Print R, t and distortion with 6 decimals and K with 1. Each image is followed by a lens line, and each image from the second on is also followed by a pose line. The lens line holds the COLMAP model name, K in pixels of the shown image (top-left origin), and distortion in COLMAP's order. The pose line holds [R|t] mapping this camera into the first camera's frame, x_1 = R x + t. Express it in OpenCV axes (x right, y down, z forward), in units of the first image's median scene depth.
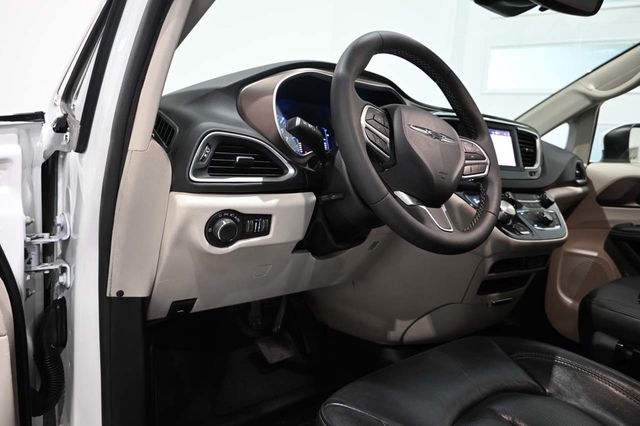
lens RADIAL K [[431.8, 0, 320.0], [0, 431.8, 213.0], [0, 0, 1]] dist [-0.002270, -0.005293]
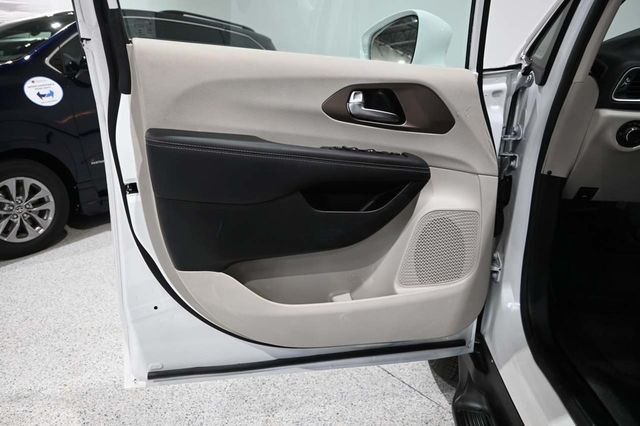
lens RADIAL K [[431.8, 0, 320.0], [0, 431.8, 213.0], [0, 0, 1]] dist [-0.002270, -0.005293]
pose [[0.678449, 0.157302, -0.717609, 0.144942], [-0.082464, 0.986941, 0.138376, 0.174368], [0.730004, -0.034704, 0.682561, -0.744109]]
